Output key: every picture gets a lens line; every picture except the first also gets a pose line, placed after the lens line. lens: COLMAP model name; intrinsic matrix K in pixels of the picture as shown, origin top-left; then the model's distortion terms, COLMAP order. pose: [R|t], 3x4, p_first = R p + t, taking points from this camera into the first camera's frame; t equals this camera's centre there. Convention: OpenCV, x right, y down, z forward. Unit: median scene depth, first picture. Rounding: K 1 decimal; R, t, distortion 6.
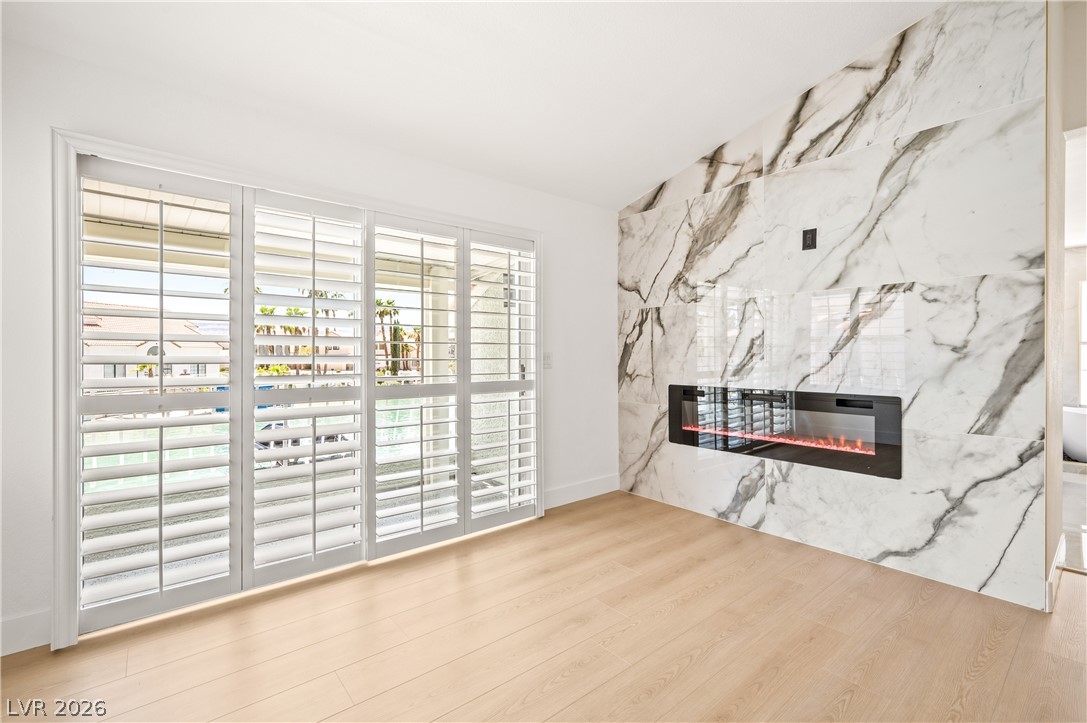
lens RADIAL K [[481.2, 0, 546.9], [0, 481.2, 363.5], [0, 0, 1]] dist [0.000285, -0.000003]
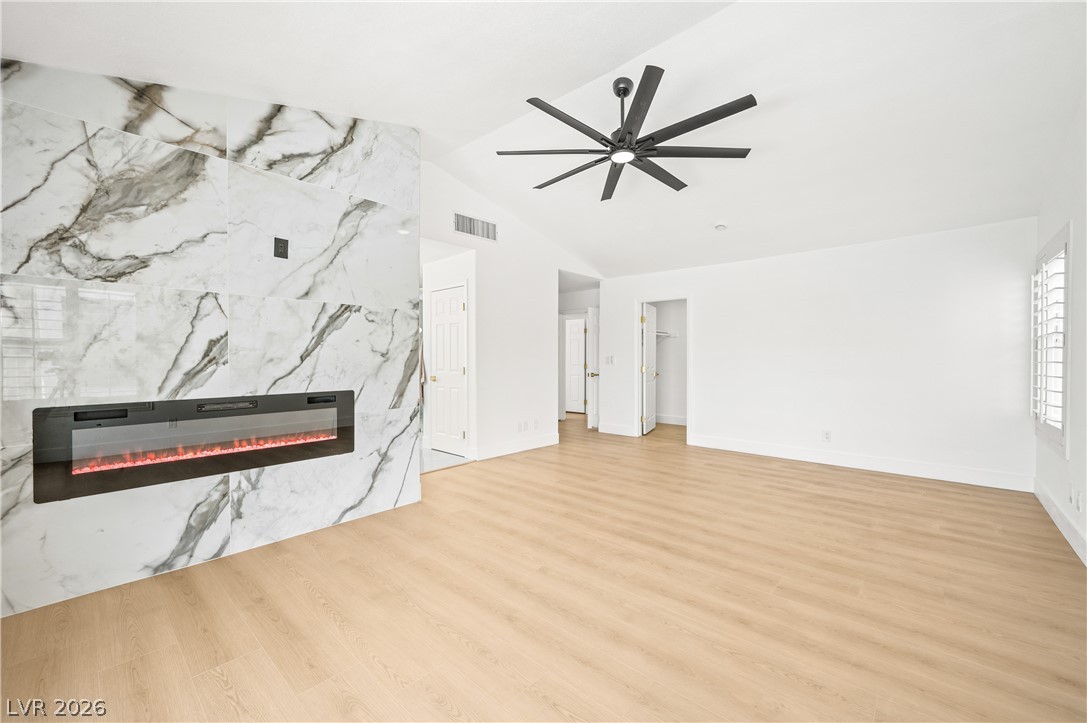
lens RADIAL K [[429.7, 0, 546.0], [0, 429.7, 368.1], [0, 0, 1]] dist [0.002187, 0.000040]
pose [[-0.142574, -0.020475, 0.989572, -0.479380], [0.018935, 0.999547, 0.023409, -0.008734], [-0.989603, 0.022075, -0.142122, 0.583889]]
